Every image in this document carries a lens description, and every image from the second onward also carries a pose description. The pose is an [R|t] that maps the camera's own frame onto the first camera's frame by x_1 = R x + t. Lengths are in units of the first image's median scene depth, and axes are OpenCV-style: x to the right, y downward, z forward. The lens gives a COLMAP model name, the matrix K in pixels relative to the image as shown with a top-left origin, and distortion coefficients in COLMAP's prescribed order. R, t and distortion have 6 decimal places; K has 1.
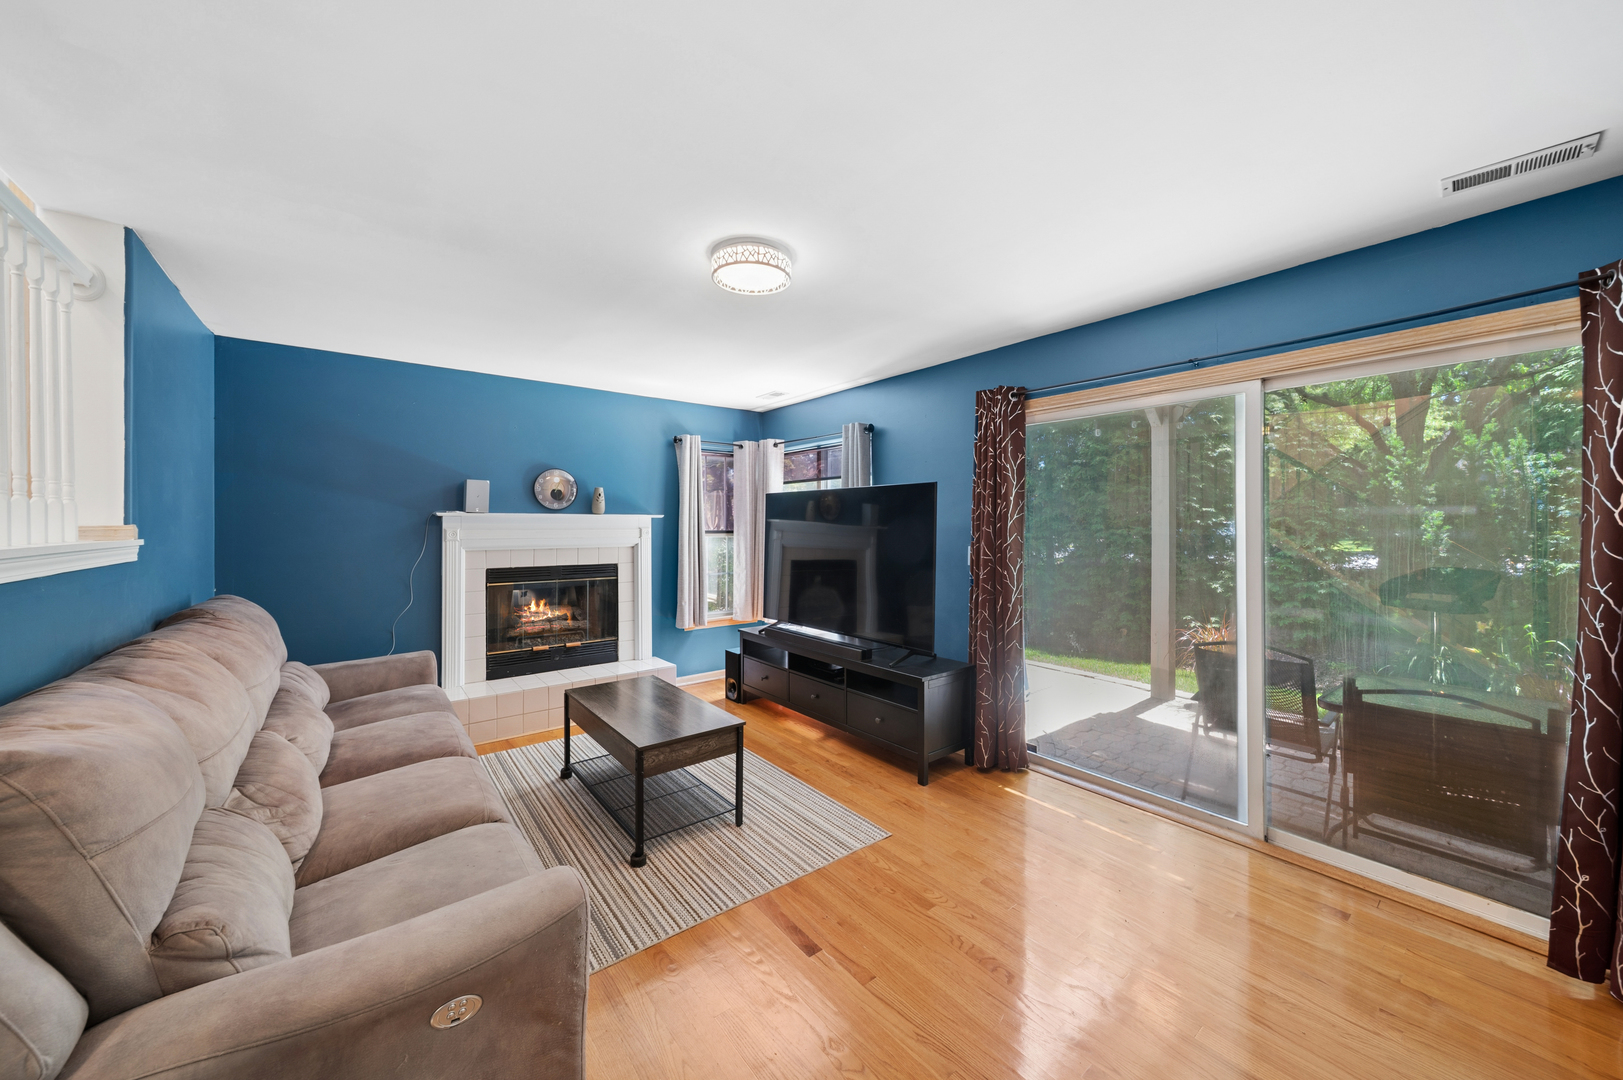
lens RADIAL K [[585.3, 0, 811.6], [0, 585.3, 521.3], [0, 0, 1]] dist [0.001017, -0.000038]
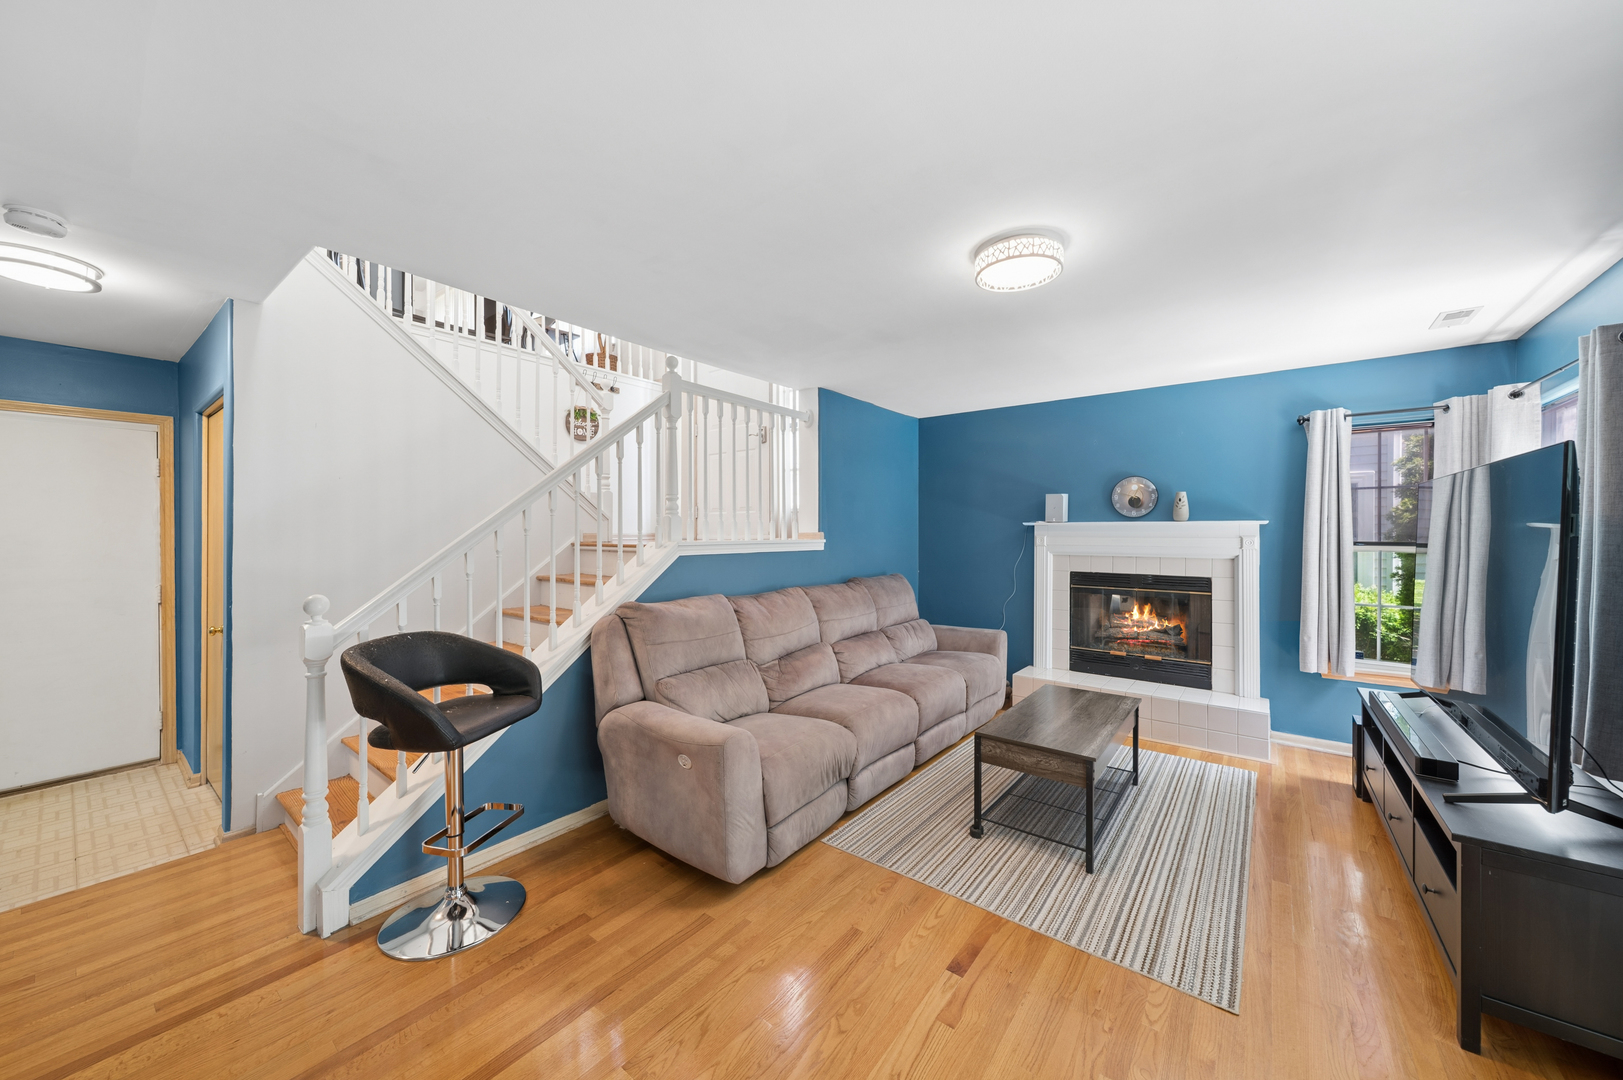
lens RADIAL K [[578.4, 0, 816.8], [0, 578.4, 533.5], [0, 0, 1]] dist [-0.000441, -0.000064]
pose [[0.244554, 0.002562, -0.969632, 0.384019], [0.003176, 0.999989, 0.003443, 0.002125], [0.969630, -0.003921, 0.244544, 0.240168]]
